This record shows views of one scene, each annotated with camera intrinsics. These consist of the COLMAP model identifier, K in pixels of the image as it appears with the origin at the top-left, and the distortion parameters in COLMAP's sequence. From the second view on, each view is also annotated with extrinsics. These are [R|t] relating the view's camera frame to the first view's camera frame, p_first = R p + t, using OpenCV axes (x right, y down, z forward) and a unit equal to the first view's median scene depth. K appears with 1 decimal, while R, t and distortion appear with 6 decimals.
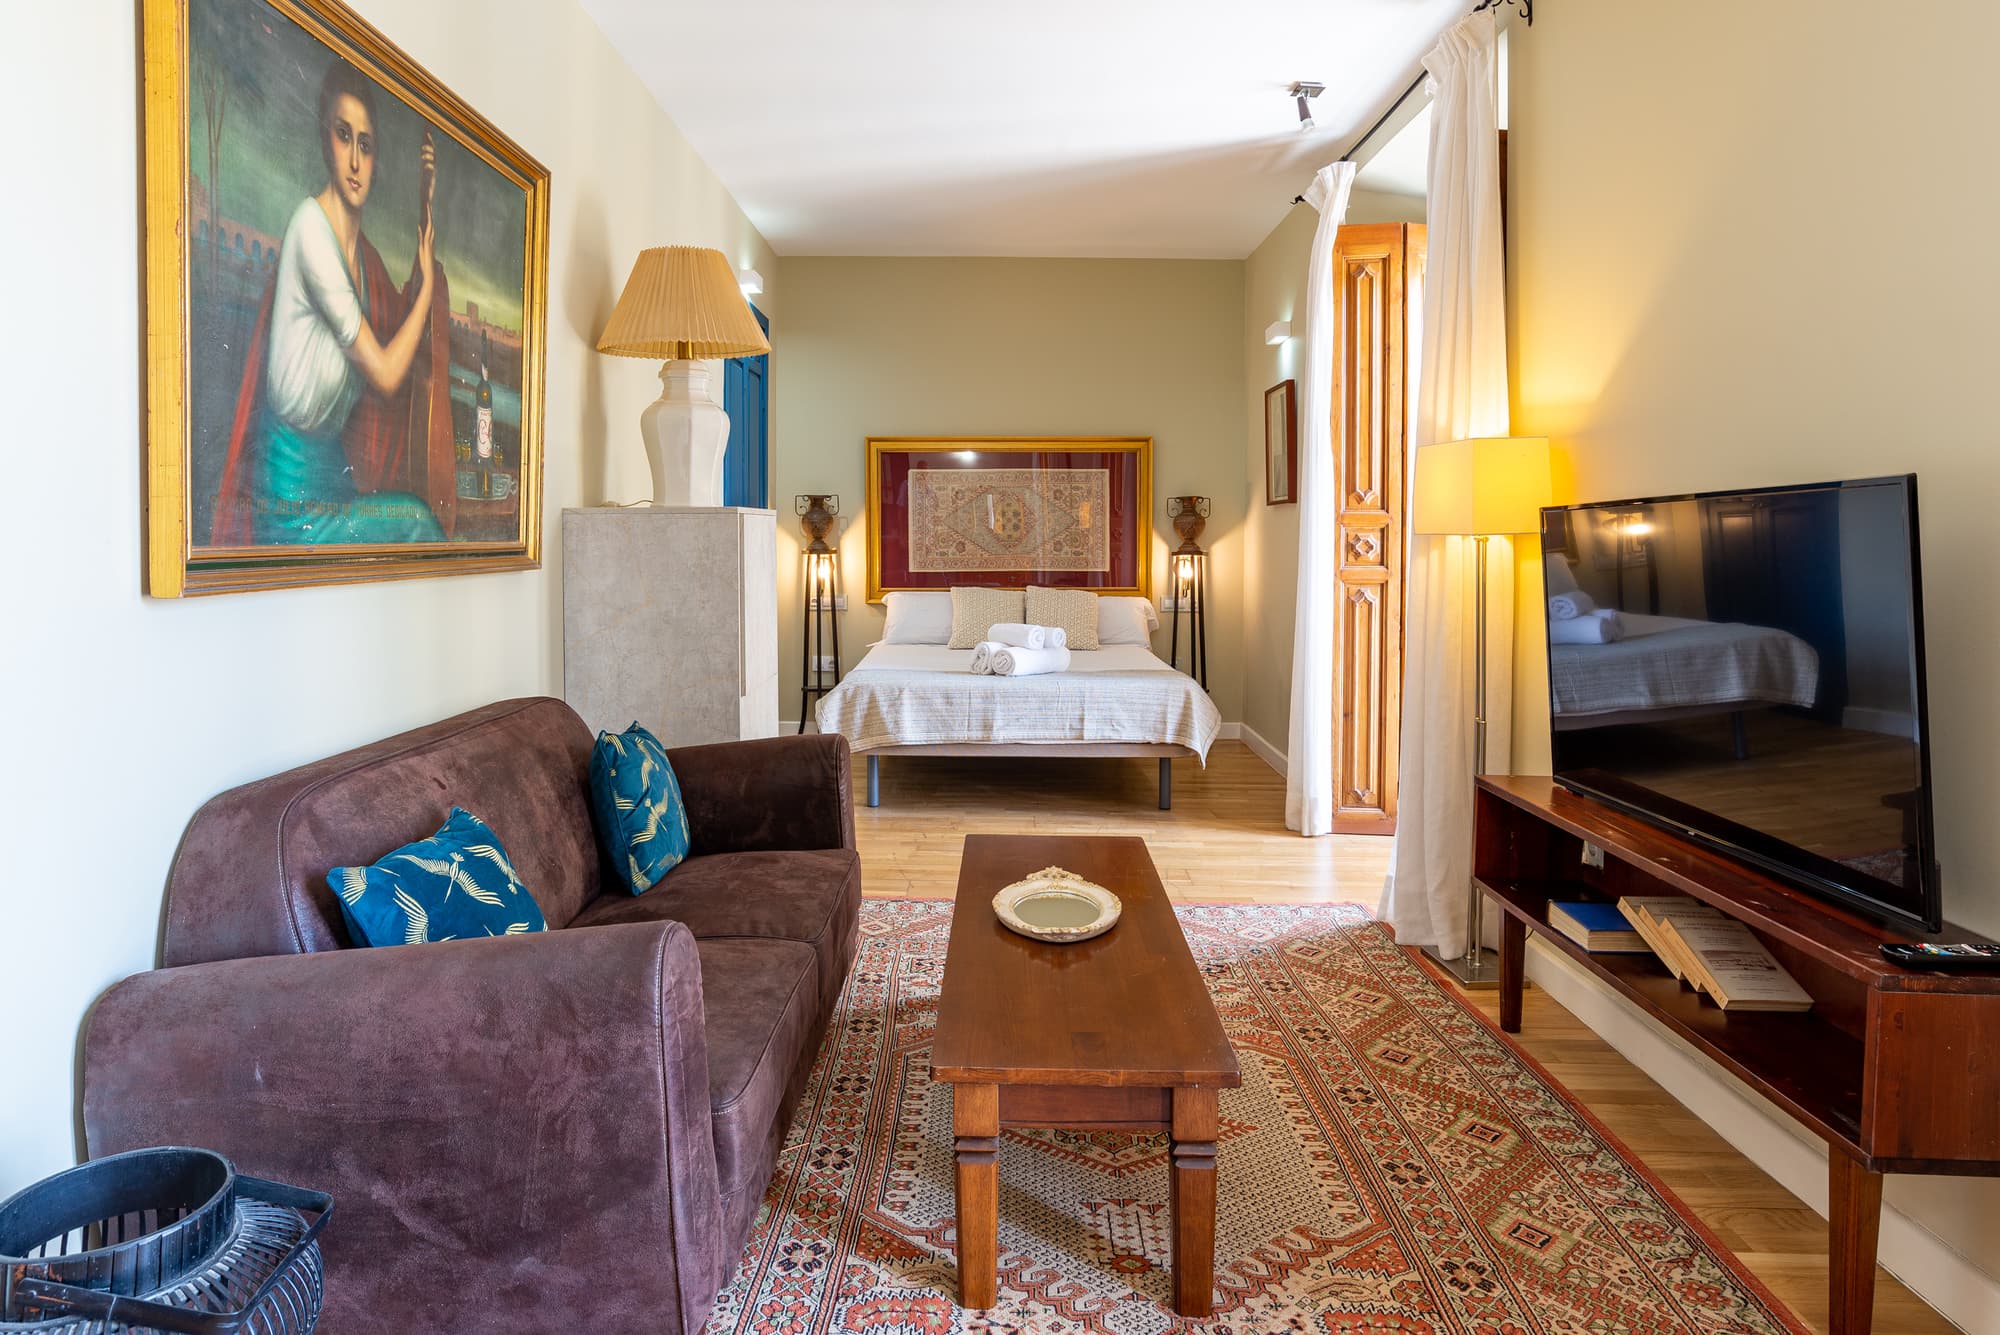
lens RADIAL K [[1259.2, 0, 995.1], [0, 1259.2, 557.7], [0, 0, 1]] dist [-0.053567, 0.051568]
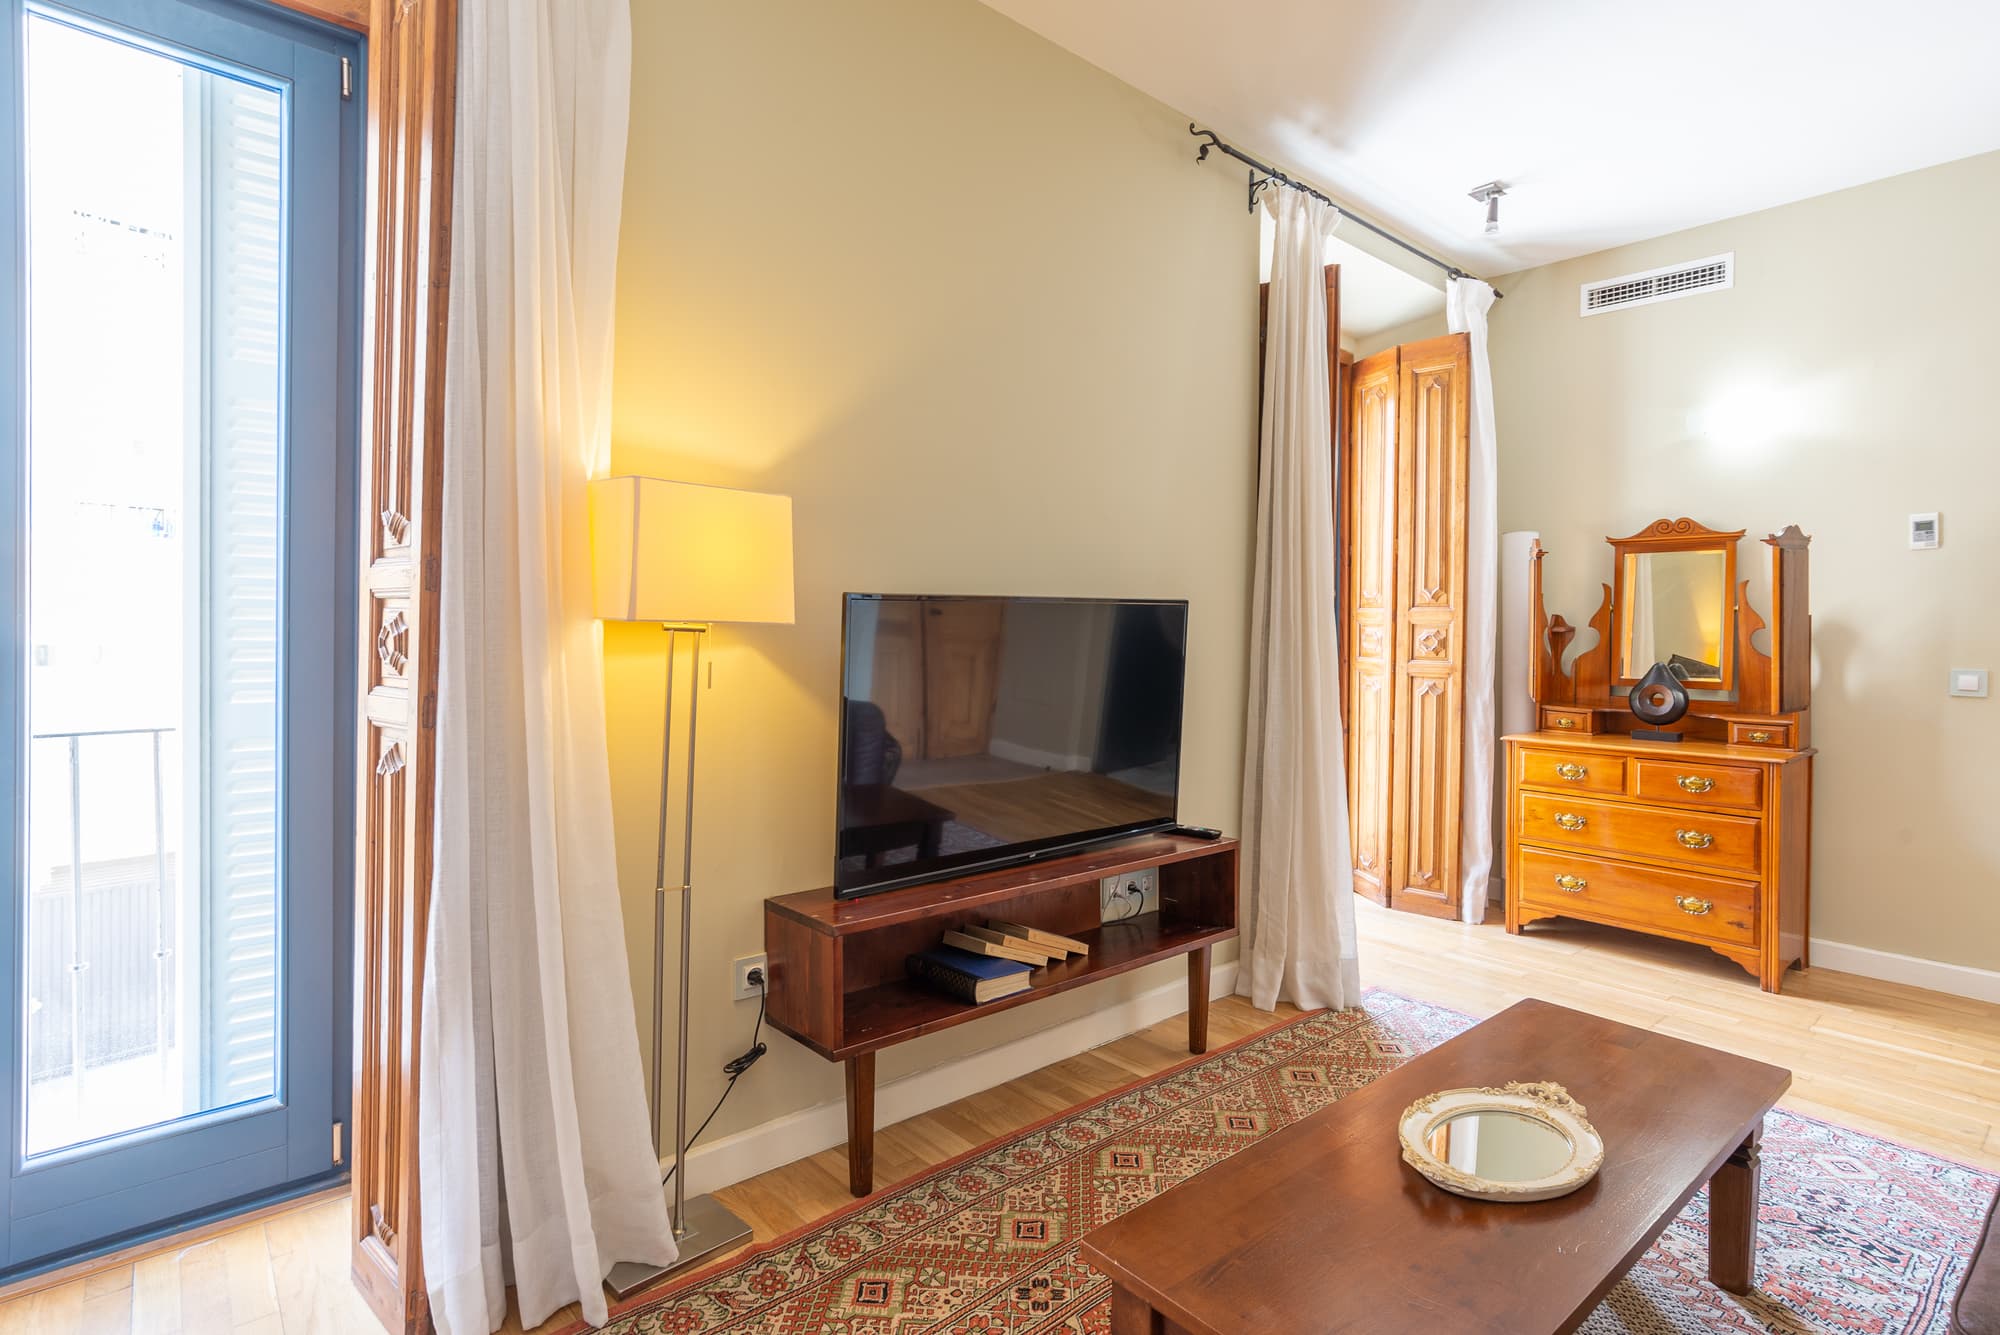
lens RADIAL K [[978.8, 0, 1018.7], [0, 978.8, 632.9], [0, 0, 1]] dist [-0.016059, 0.000679]
pose [[-0.656701, -0.016644, 0.753967, -0.181396], [-0.002606, 0.999801, 0.019801, -0.026659], [-0.754146, 0.011038, -0.656614, 1.513027]]
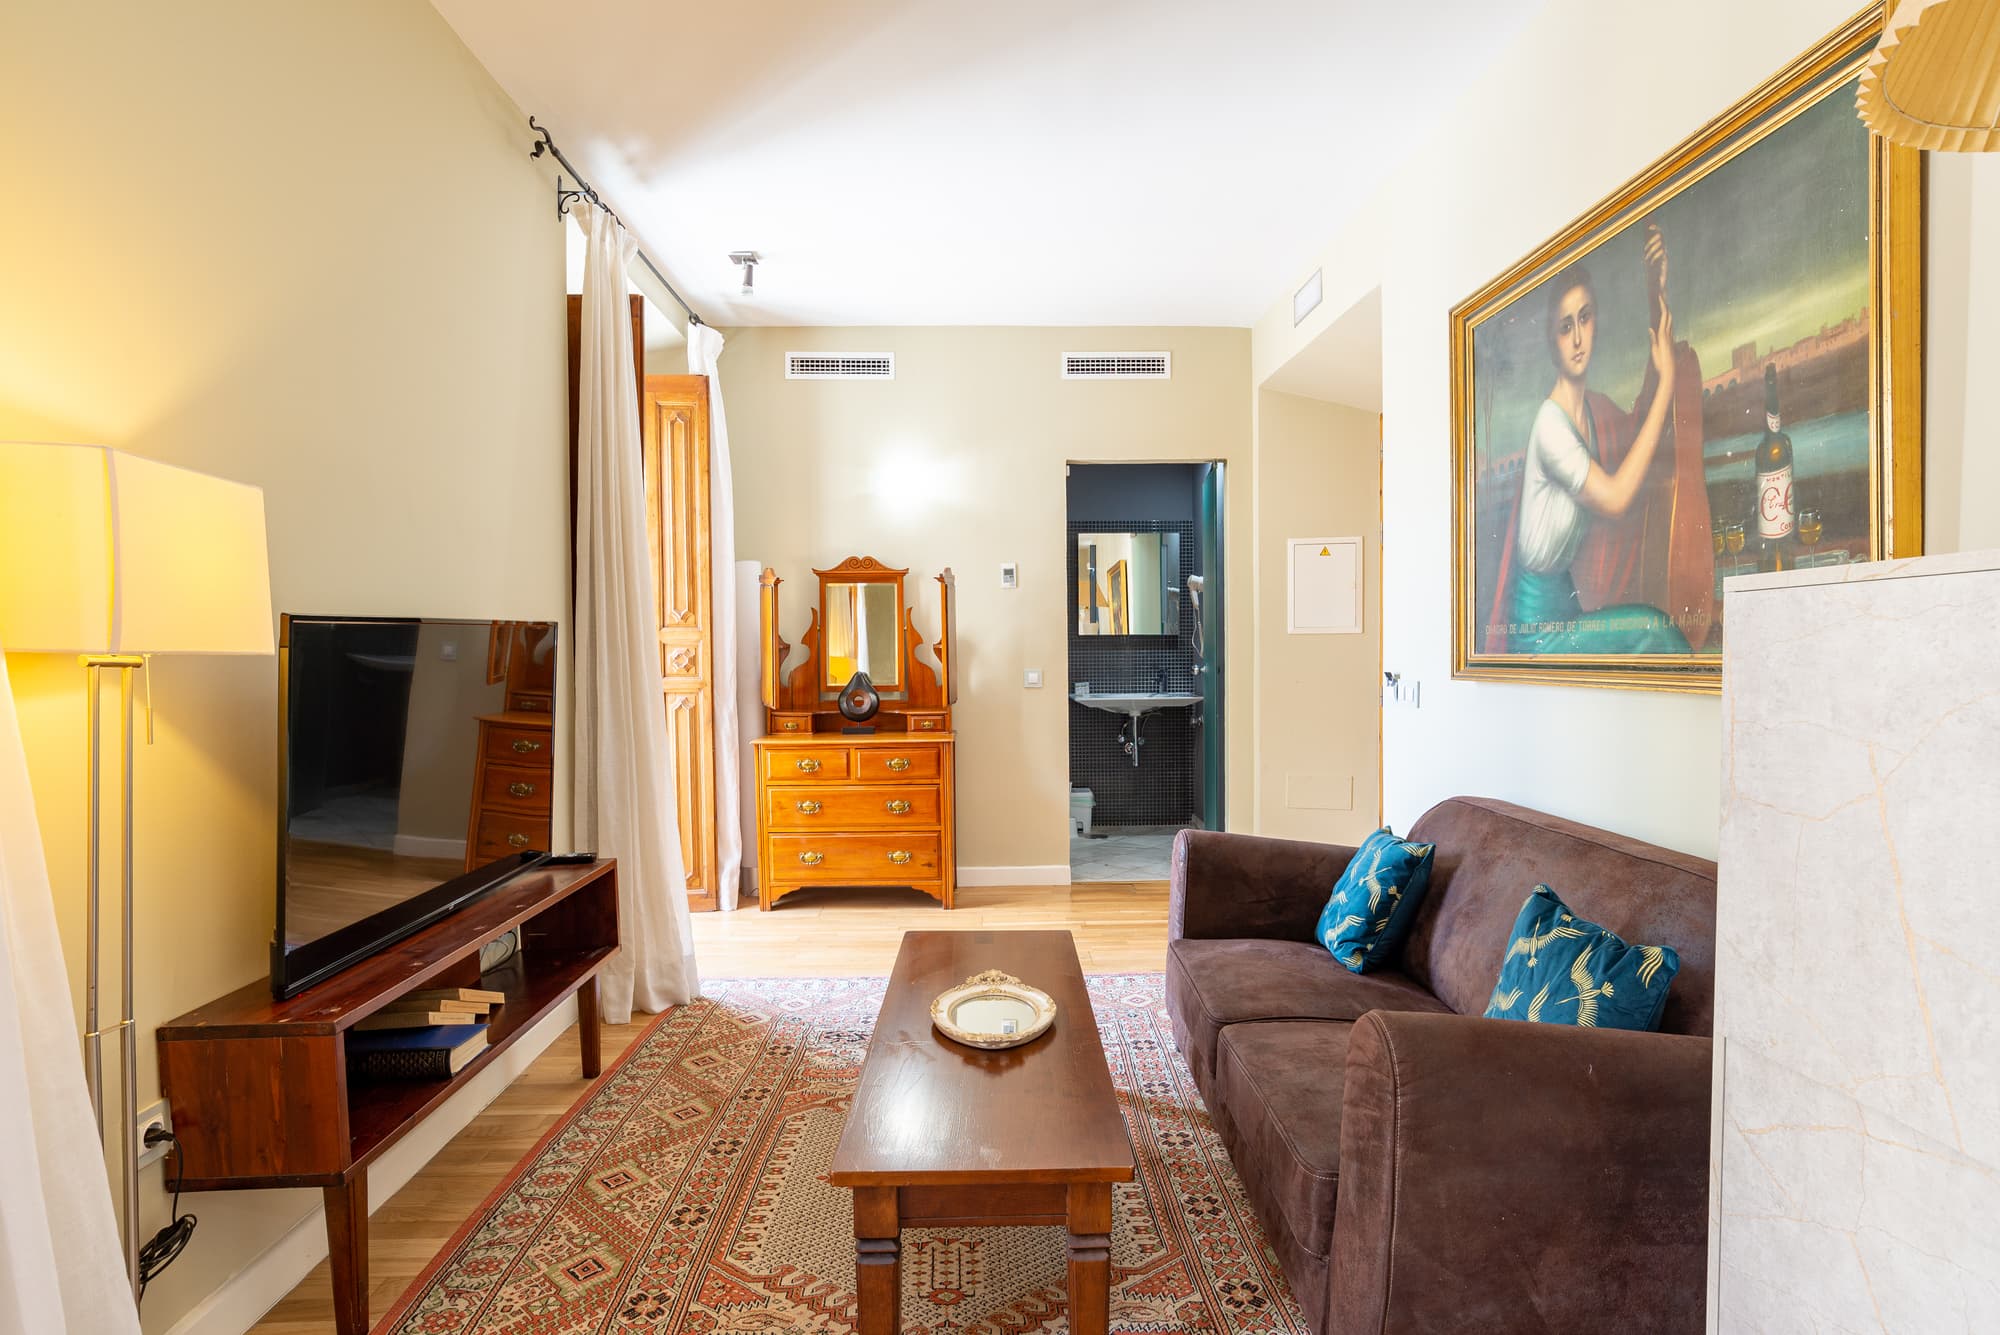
lens RADIAL K [[1016.2, 0, 974.6], [0, 1016.2, 676.4], [0, 0, 1]] dist [-0.041214, 0.033013]
pose [[-0.999971, 0.001036, 0.007501, 0.057051], [0.001355, 0.999087, 0.042693, -0.028136], [-0.007450, 0.042702, -0.999060, 1.736012]]
